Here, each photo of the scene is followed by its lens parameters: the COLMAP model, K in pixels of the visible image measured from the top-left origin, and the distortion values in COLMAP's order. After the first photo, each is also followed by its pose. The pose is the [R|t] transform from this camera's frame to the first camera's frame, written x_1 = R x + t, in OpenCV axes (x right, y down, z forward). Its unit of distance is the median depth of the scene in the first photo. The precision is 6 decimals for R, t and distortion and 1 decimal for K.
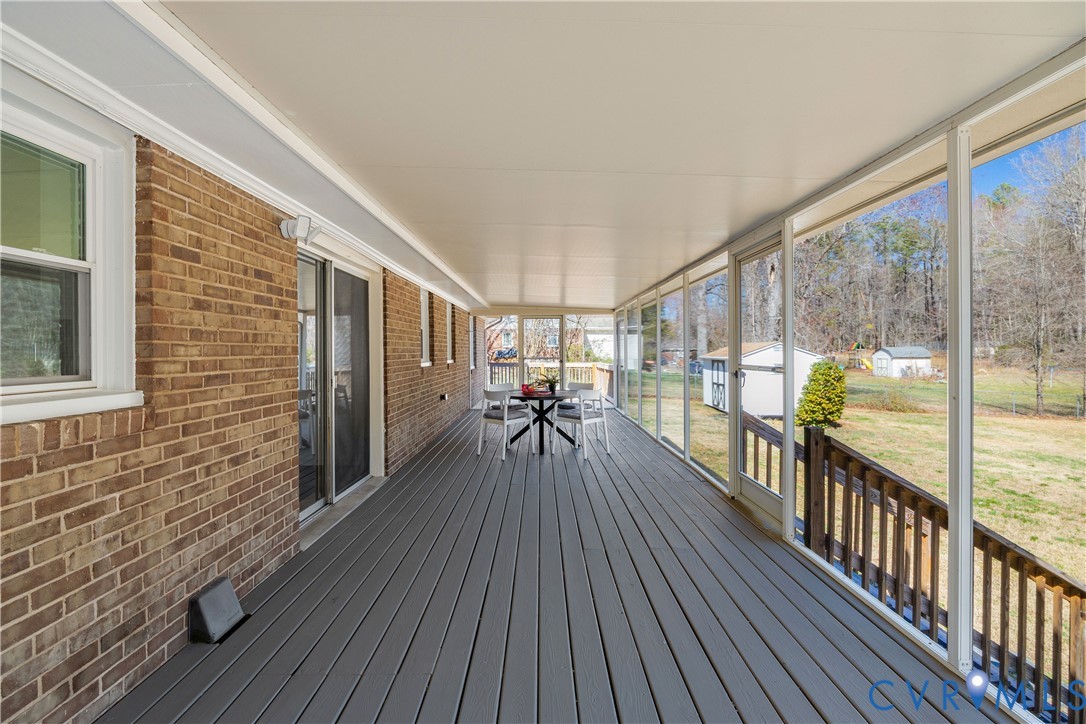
lens RADIAL K [[525.6, 0, 517.7], [0, 525.6, 351.0], [0, 0, 1]] dist [-0.028421, -0.000132]
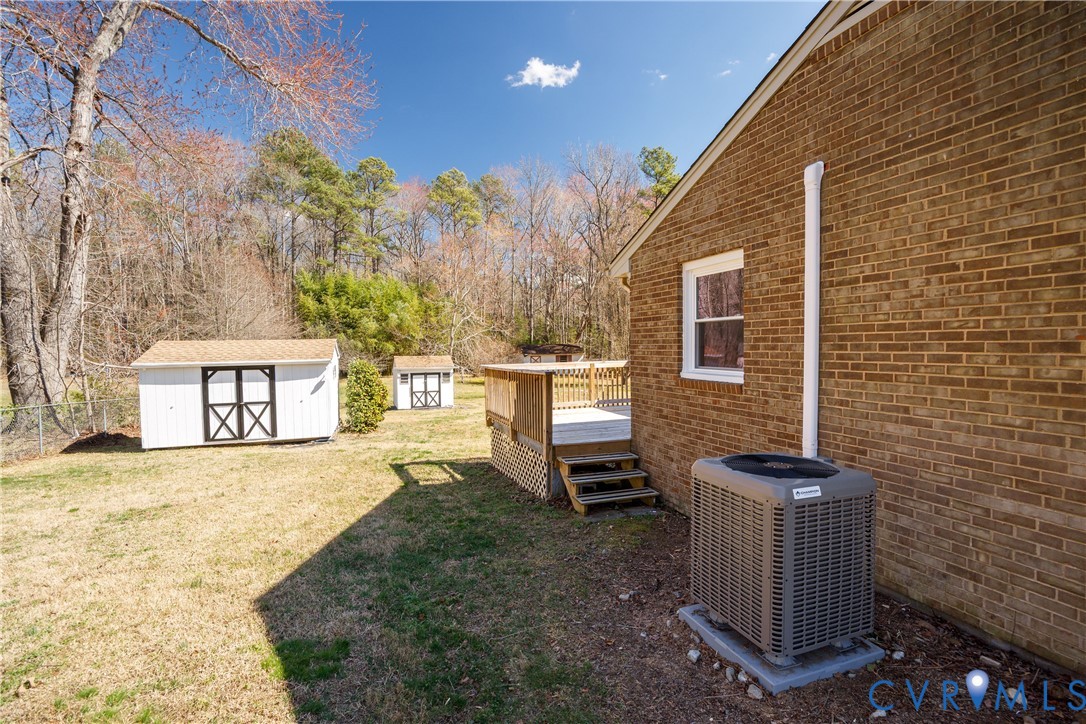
lens RADIAL K [[501.7, 0, 546.0], [0, 501.7, 356.0], [0, 0, 1]] dist [-0.012927, -0.002001]
pose [[-0.401398, -0.005032, 0.915890, -0.383844], [0.019789, 0.999704, 0.014165, 0.004335], [-0.915690, 0.023811, -0.401180, 1.067964]]
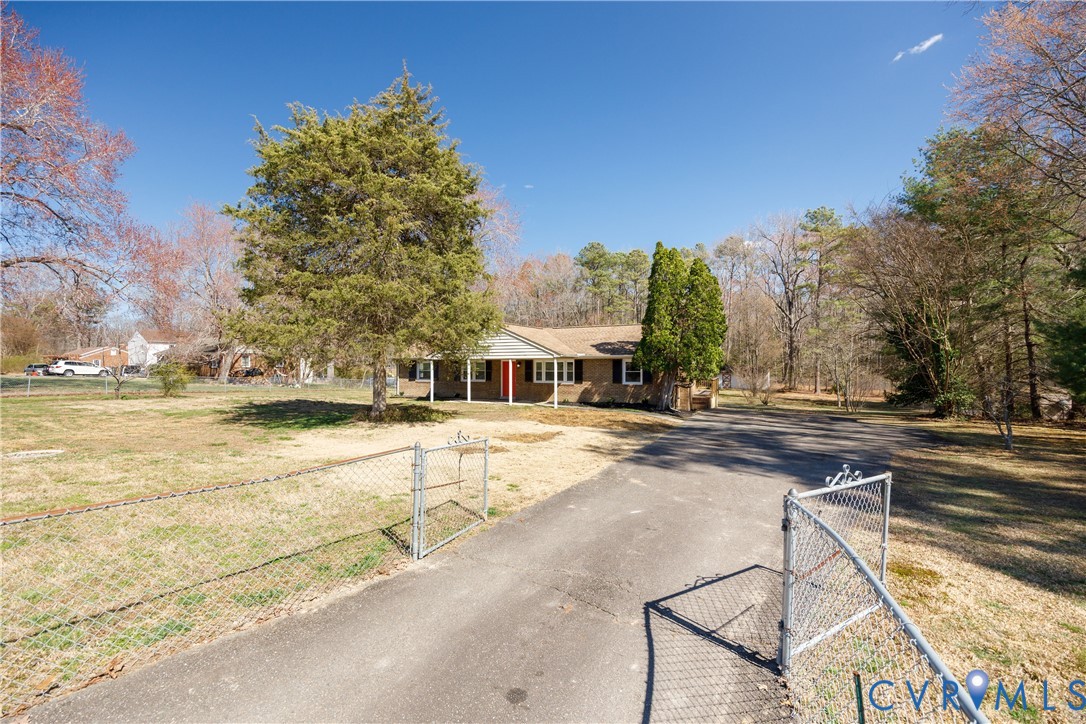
lens RADIAL K [[472.8, 0, 535.5], [0, 472.8, 360.5], [0, 0, 1]] dist [-0.026033, -0.000117]
pose [[0.416267, 0.011087, 0.909175, -1.895035], [0.002914, 0.999904, -0.013528, -0.020300], [-0.909238, 0.008281, 0.416195, -0.324248]]
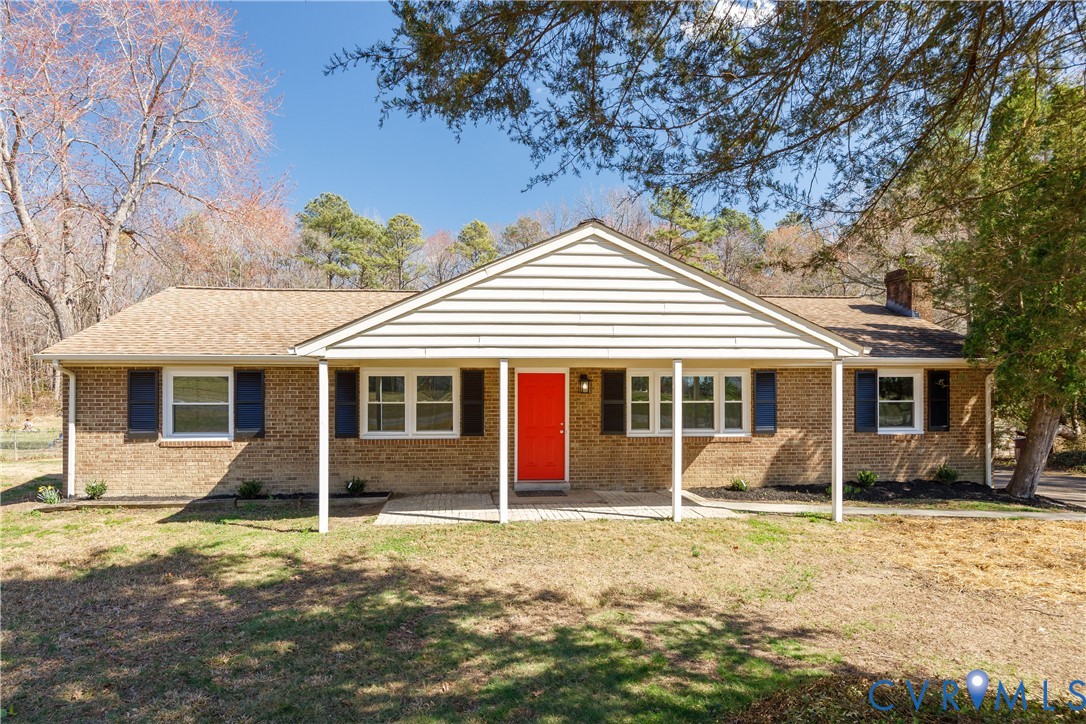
lens RADIAL K [[615.4, 0, 528.1], [0, 615.4, 376.4], [0, 0, 1]] dist [-0.021923, 0.002963]
pose [[-0.143072, 0.033355, 0.989150, -1.173402], [0.004193, 0.999443, -0.033095, -0.013418], [-0.989703, -0.000587, -0.143133, 0.508504]]
